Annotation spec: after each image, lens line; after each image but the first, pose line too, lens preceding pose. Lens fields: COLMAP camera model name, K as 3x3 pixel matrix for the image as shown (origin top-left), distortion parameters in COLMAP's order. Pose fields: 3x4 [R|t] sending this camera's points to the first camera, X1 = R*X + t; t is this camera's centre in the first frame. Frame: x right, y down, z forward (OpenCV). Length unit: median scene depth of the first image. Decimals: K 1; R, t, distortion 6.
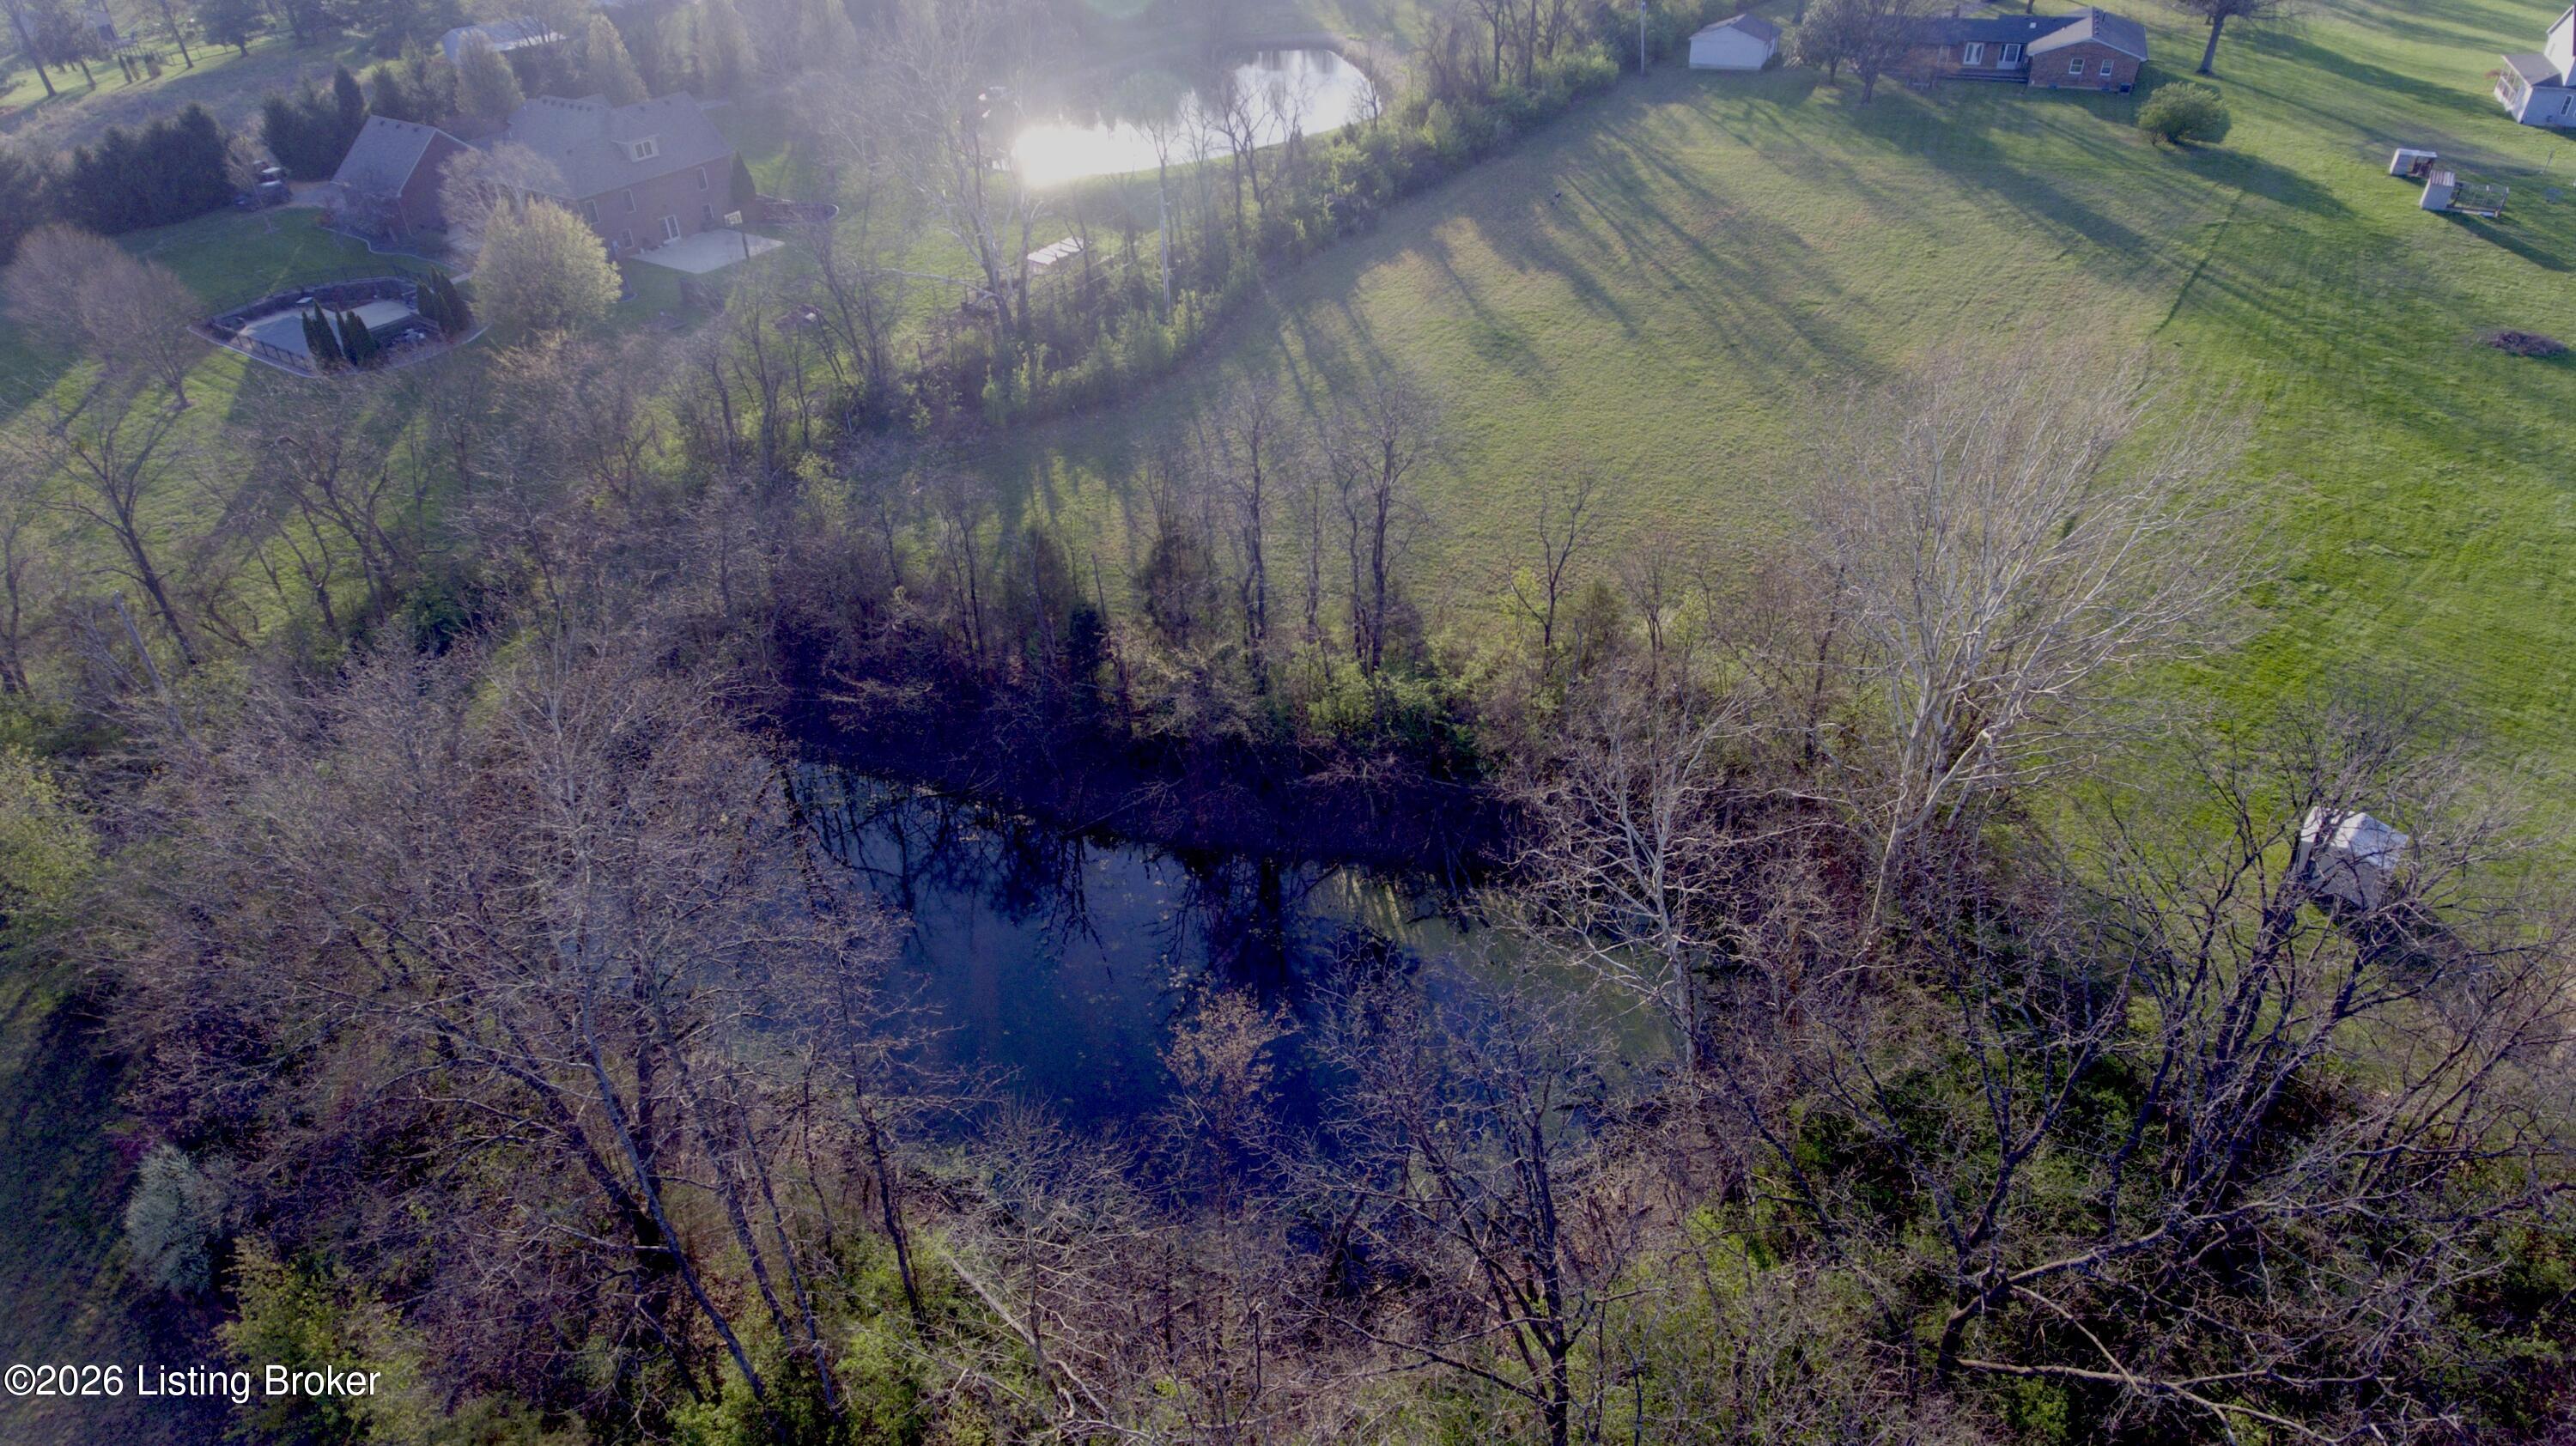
lens RADIAL K [[1510.9, 0, 1288.0], [0, 1510.9, 723.0], [0, 0, 1]] dist [-0.001731, -0.002780]
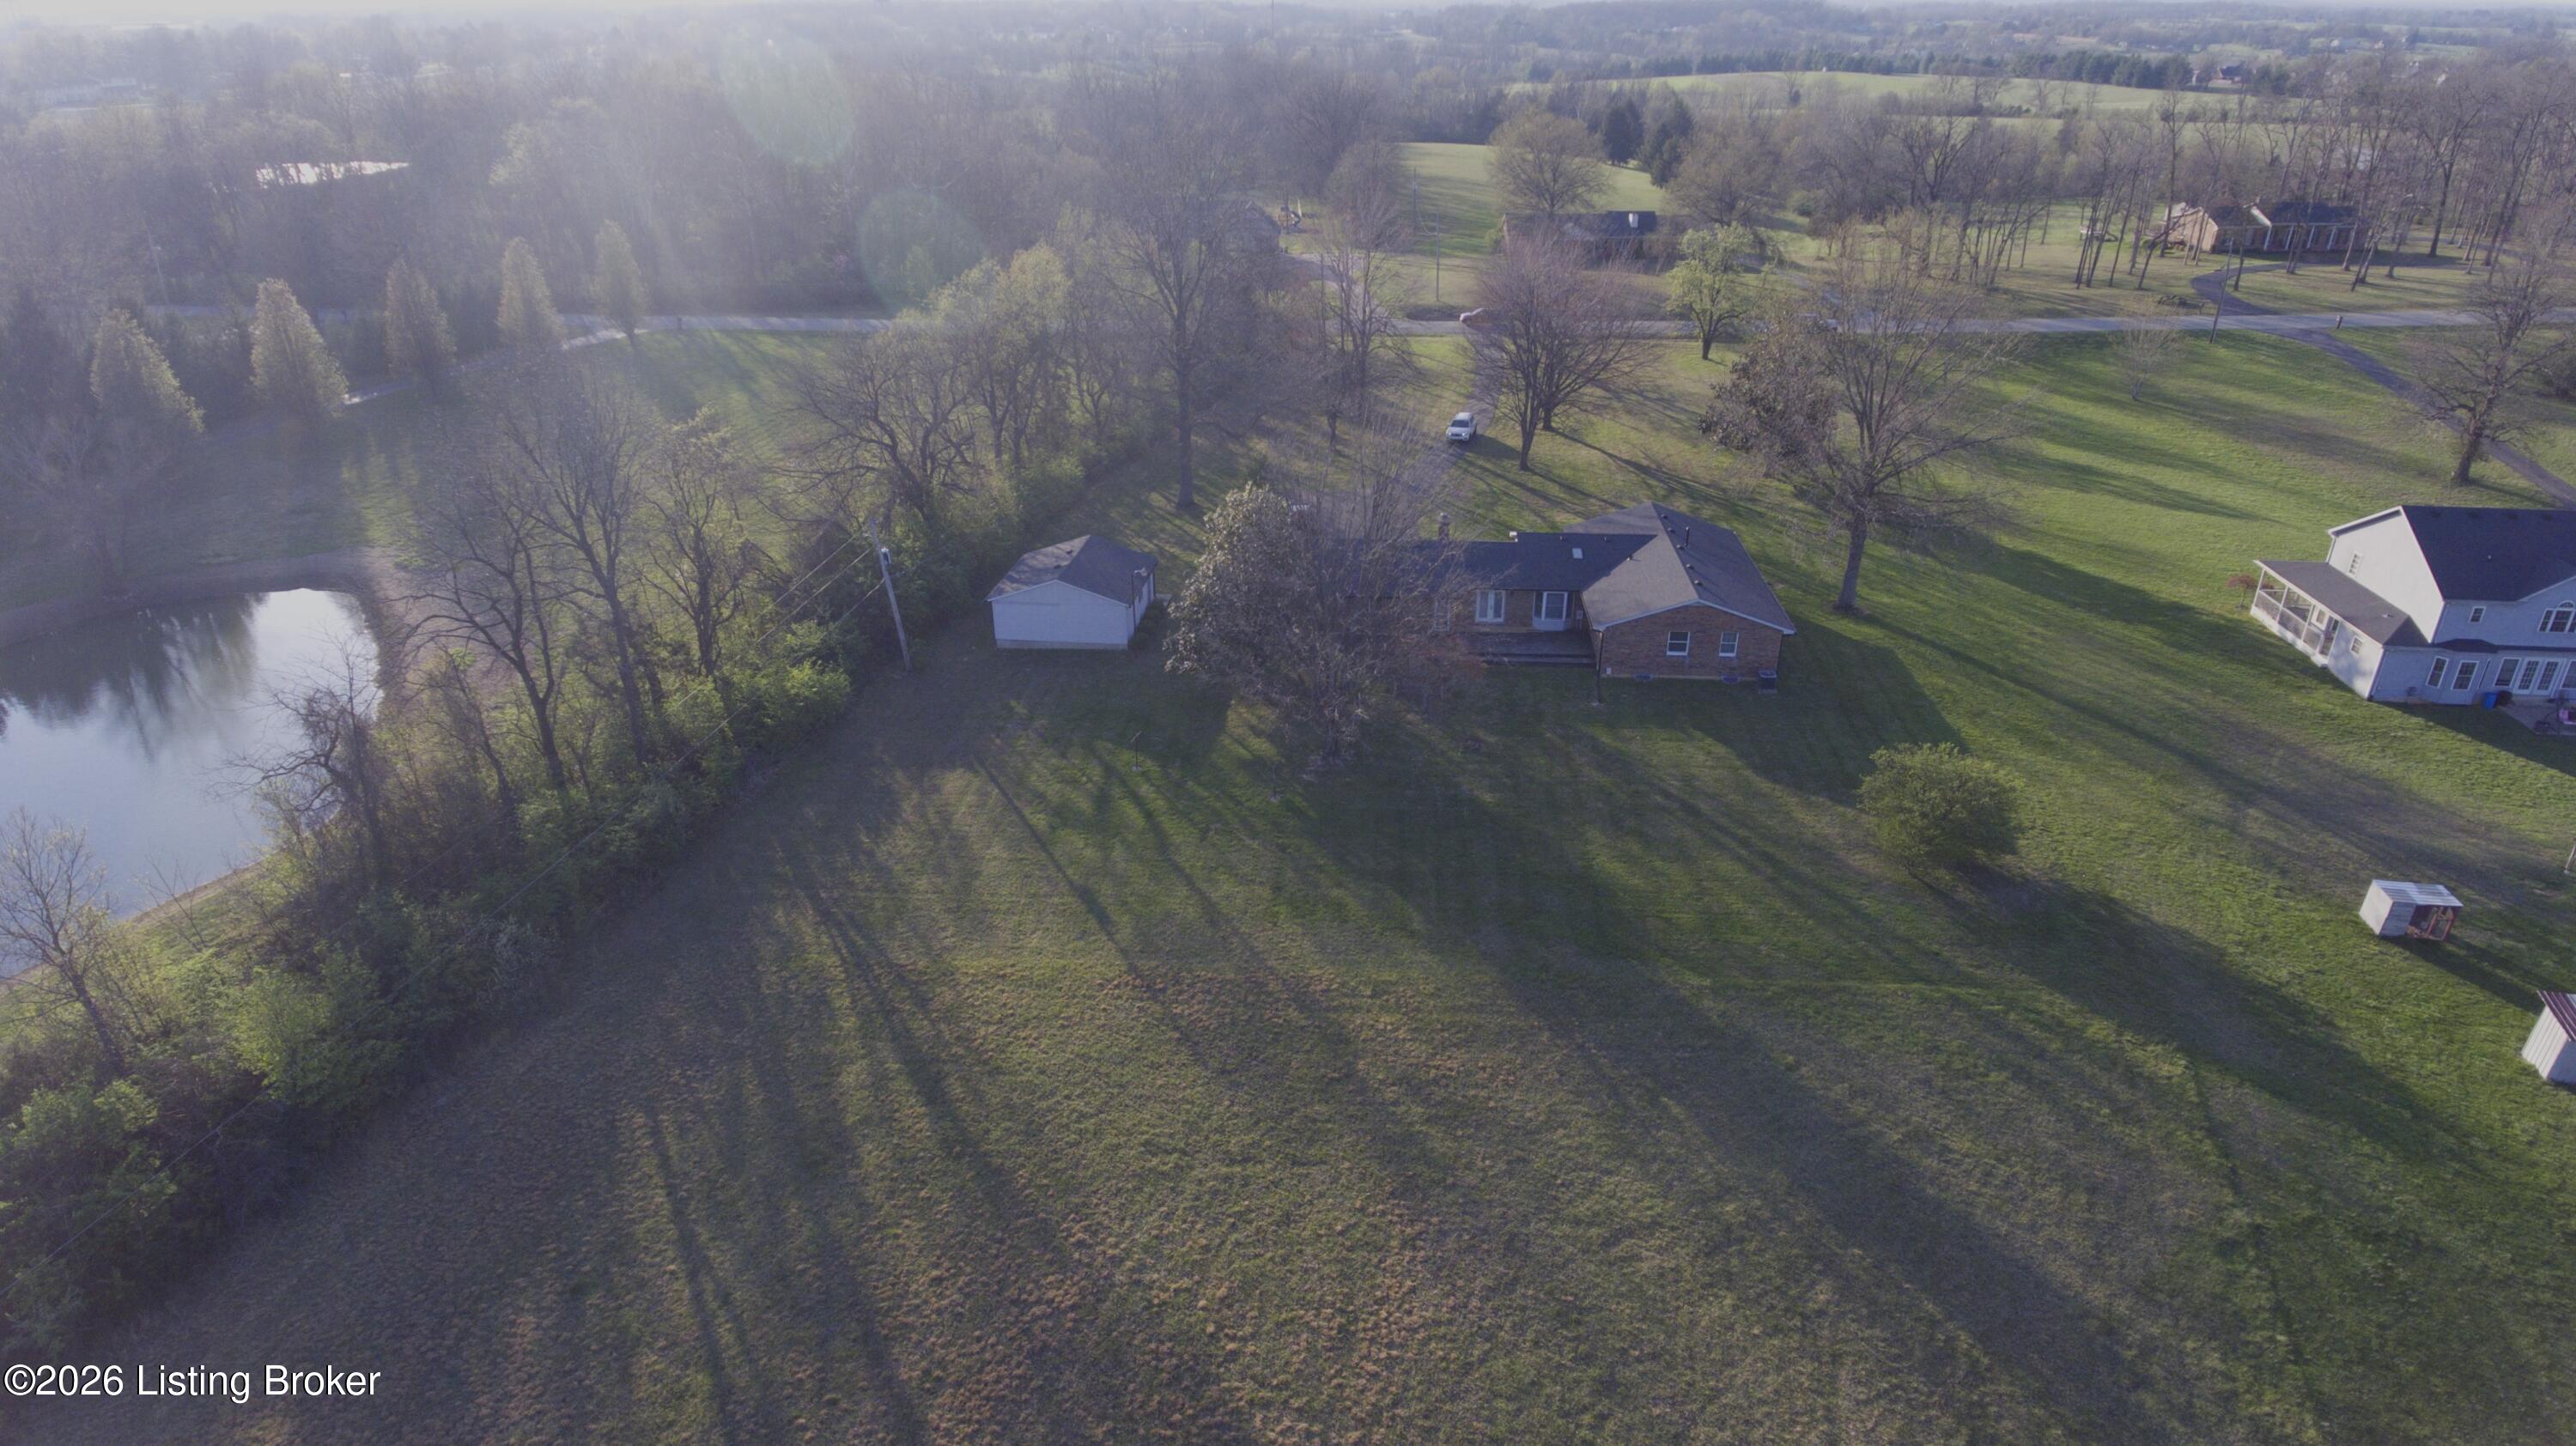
lens RADIAL K [[1510.9, 0, 1288.0], [0, 1510.9, 723.0], [0, 0, 1]] dist [-0.001731, -0.002780]
pose [[0.939427, -0.119001, 0.321428, 0.239931], [0.168392, 0.977053, -0.130424, -0.409182], [-0.298532, 0.176650, 0.937909, 0.608530]]
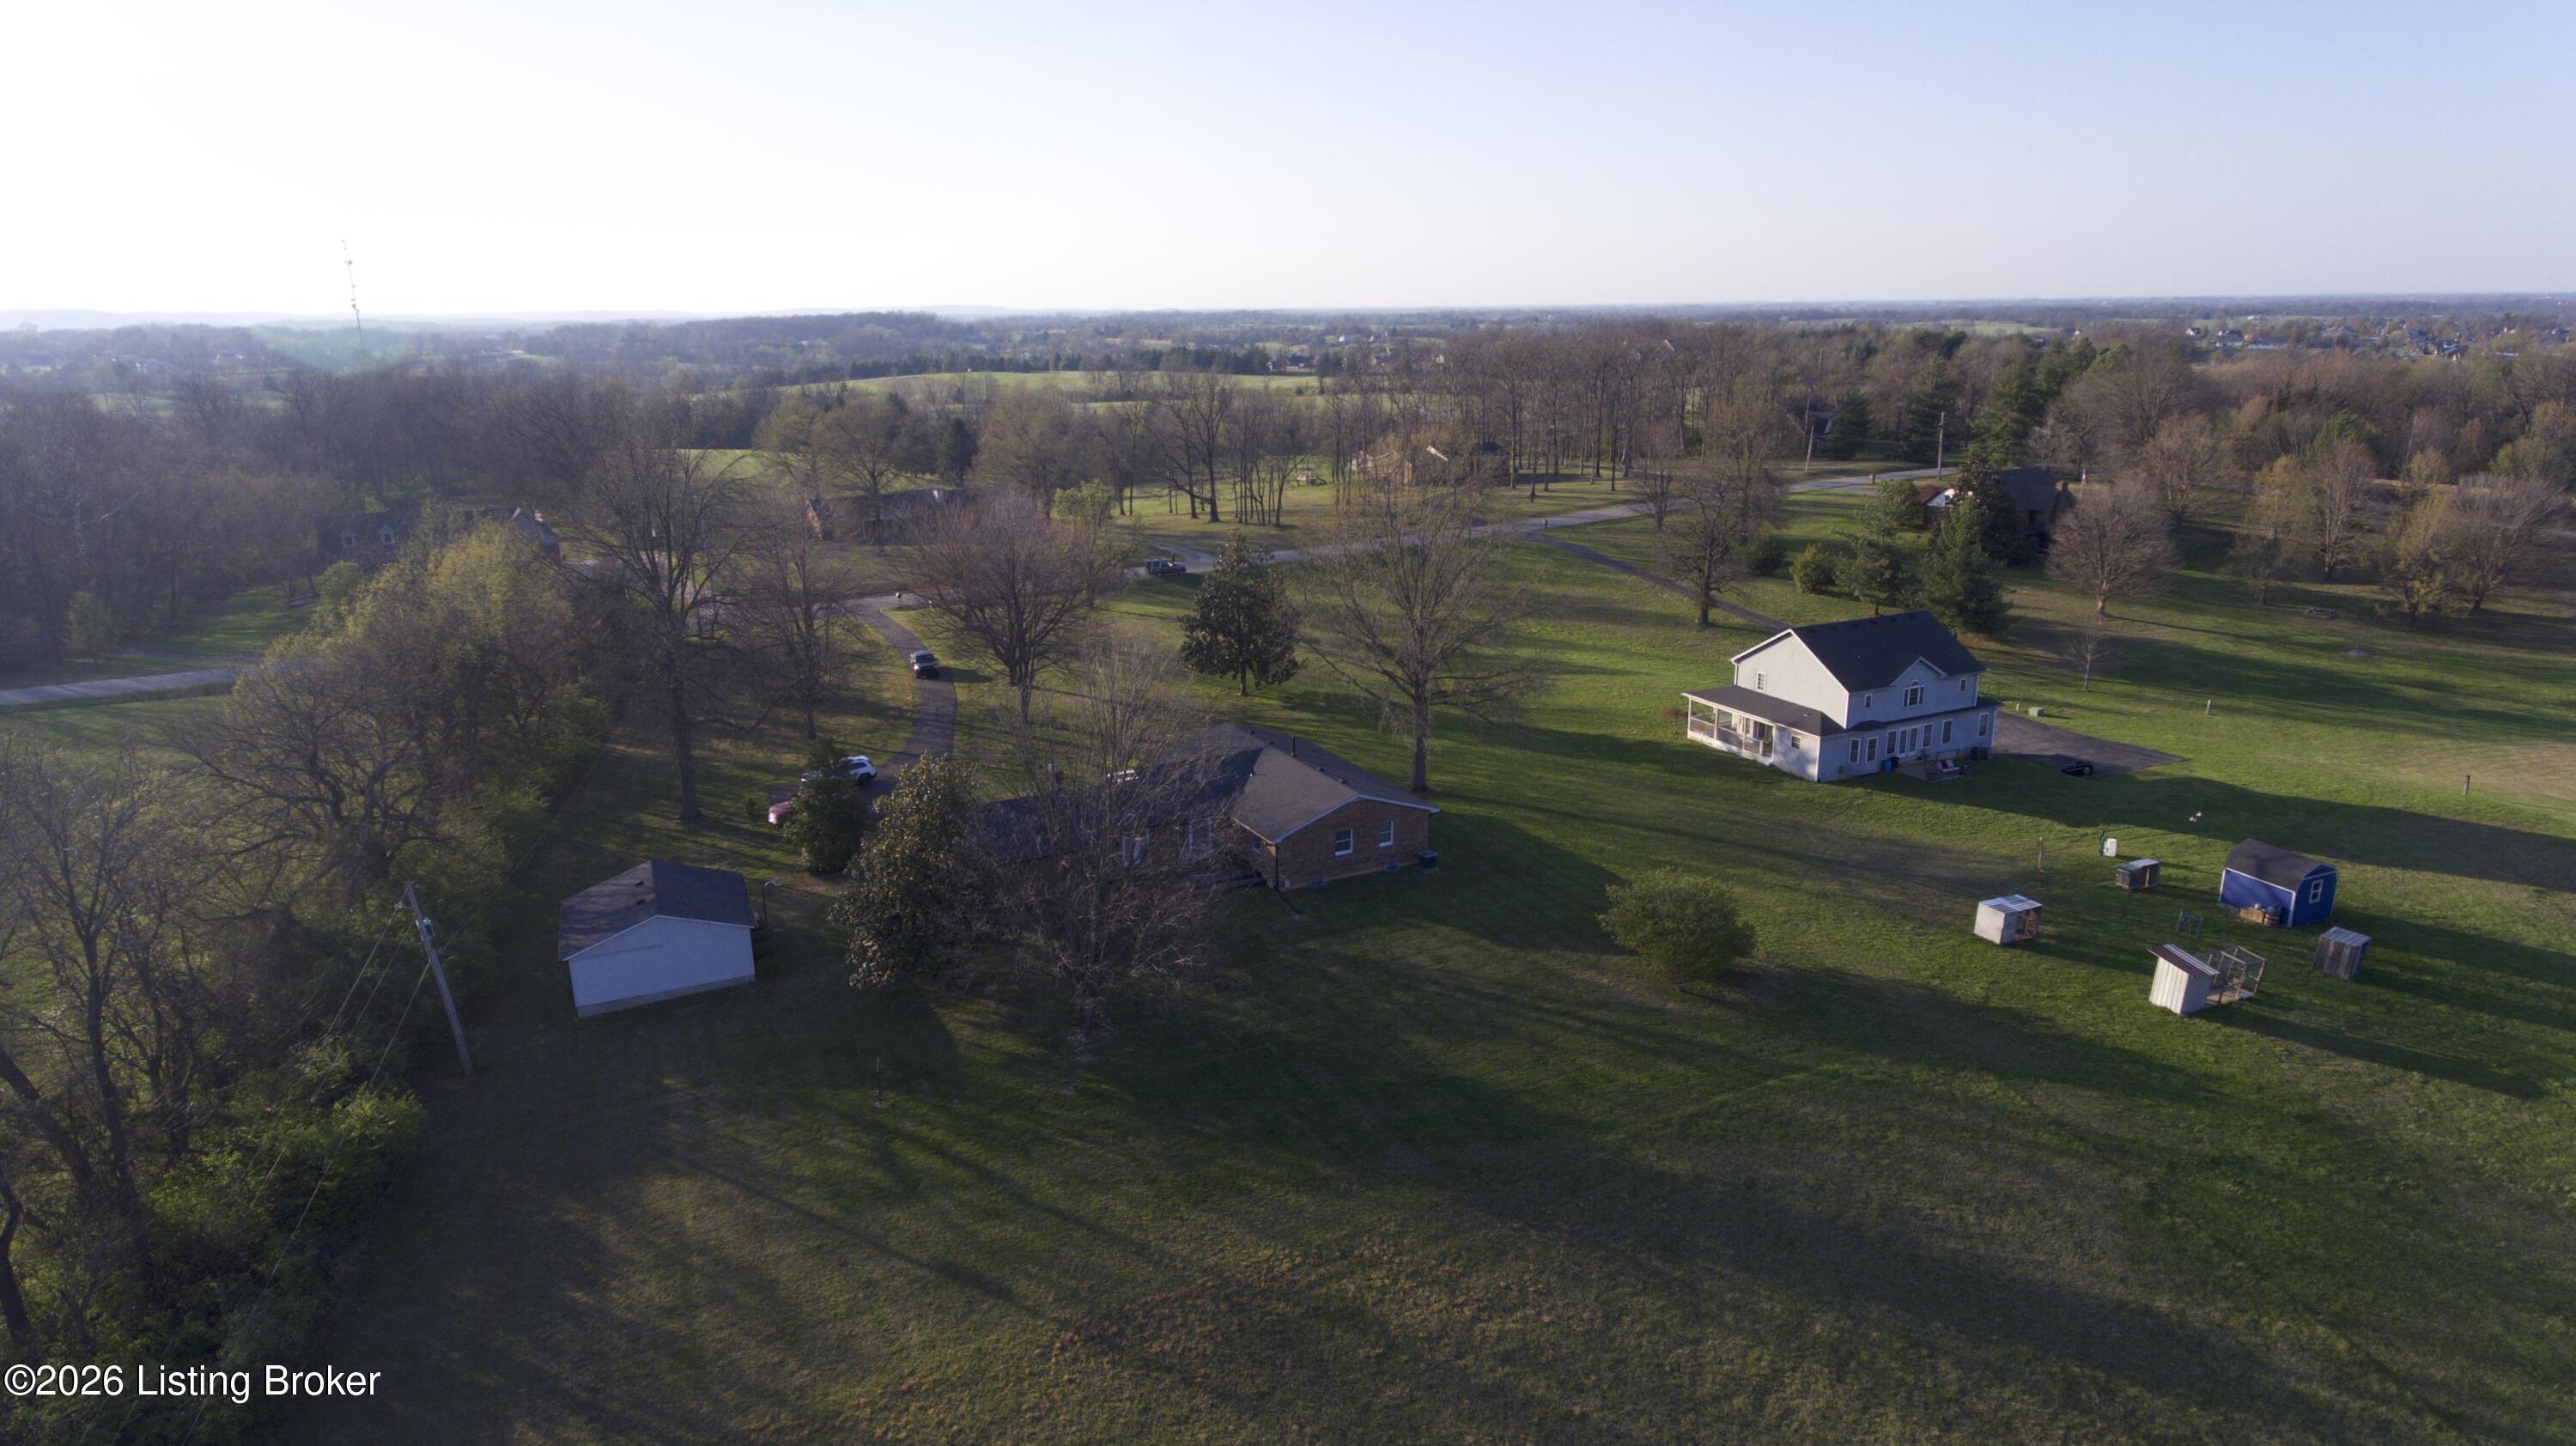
lens RADIAL K [[1512.7, 0, 1288.0], [0, 1512.7, 723.0], [0, 0, 1]] dist [-0.000987, -0.000095]
pose [[0.627238, -0.183333, 0.756942, 0.111653], [0.436448, 0.887696, -0.146660, -0.457387], [-0.645047, 0.422357, 0.636812, 0.731678]]
